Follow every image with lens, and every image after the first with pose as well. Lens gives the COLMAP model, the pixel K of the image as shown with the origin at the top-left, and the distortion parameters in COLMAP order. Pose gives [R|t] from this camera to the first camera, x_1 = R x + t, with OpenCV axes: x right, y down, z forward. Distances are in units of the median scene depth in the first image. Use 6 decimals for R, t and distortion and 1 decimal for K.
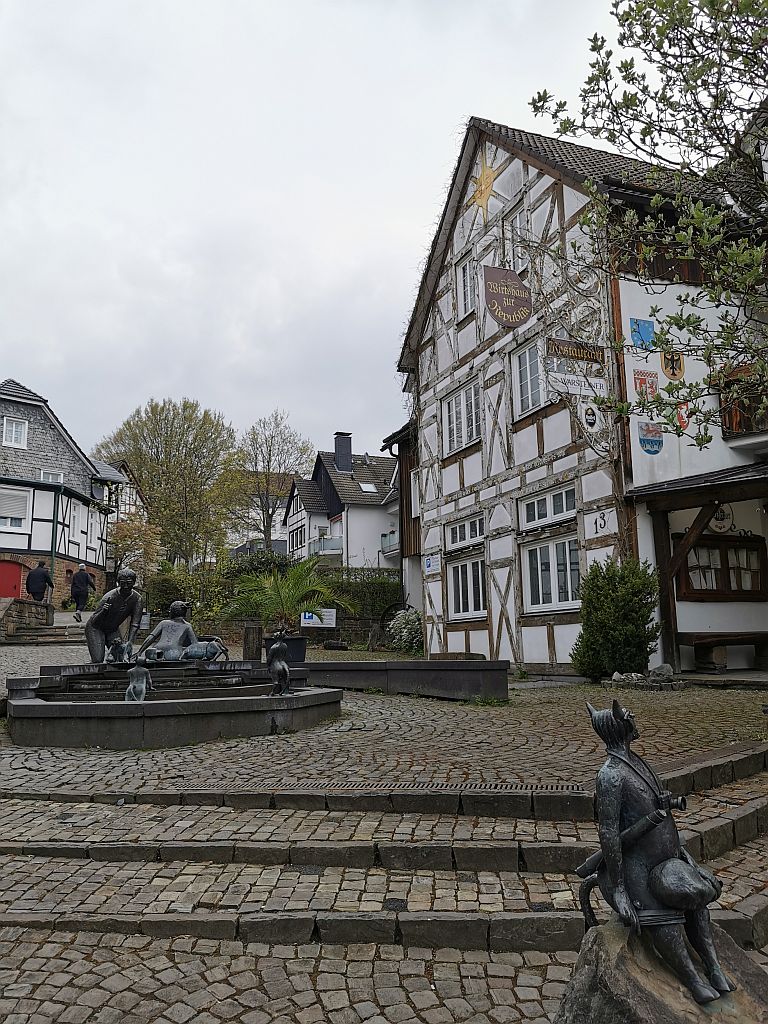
lens RADIAL K [[801.4, 0, 383.5], [0, 801.4, 511.6], [0, 0, 1]] dist [0.028758, -0.029152]
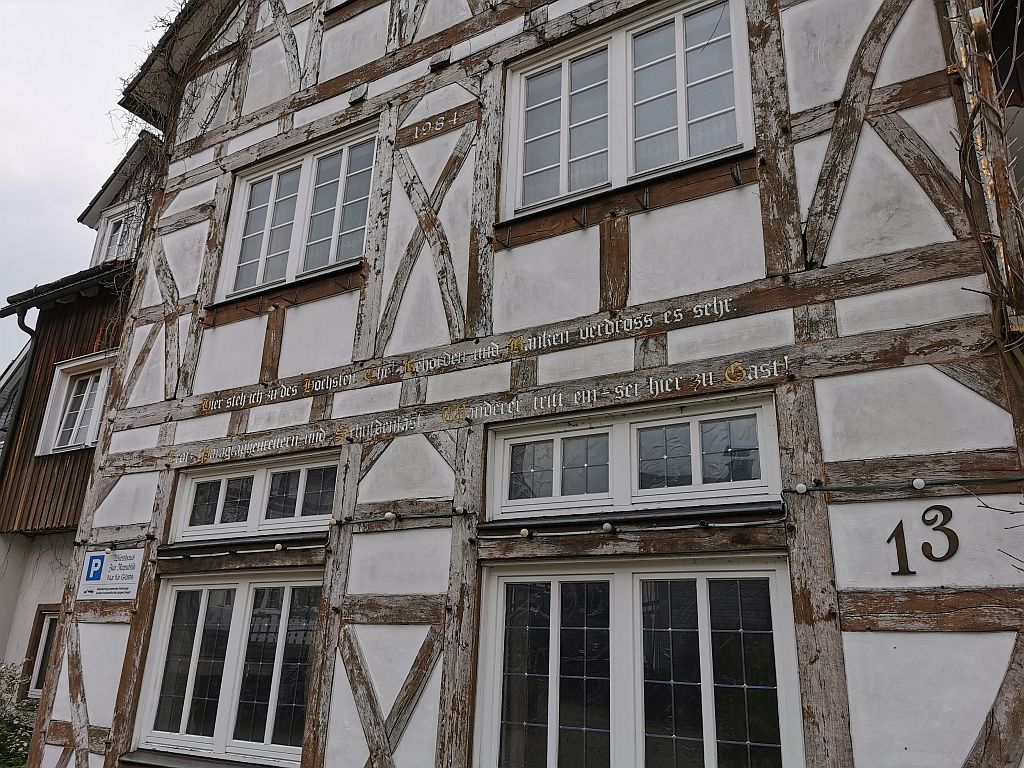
lens RADIAL K [[801.4, 0, 514.5], [0, 801.4, 387.1], [0, 0, 1]] dist [0.028758, -0.029152]
pose [[0.799189, 0.251989, 0.545709, -0.014078], [-0.160713, 0.964409, -0.209967, 0.035725], [-0.579196, 0.080101, 0.811243, 0.665852]]
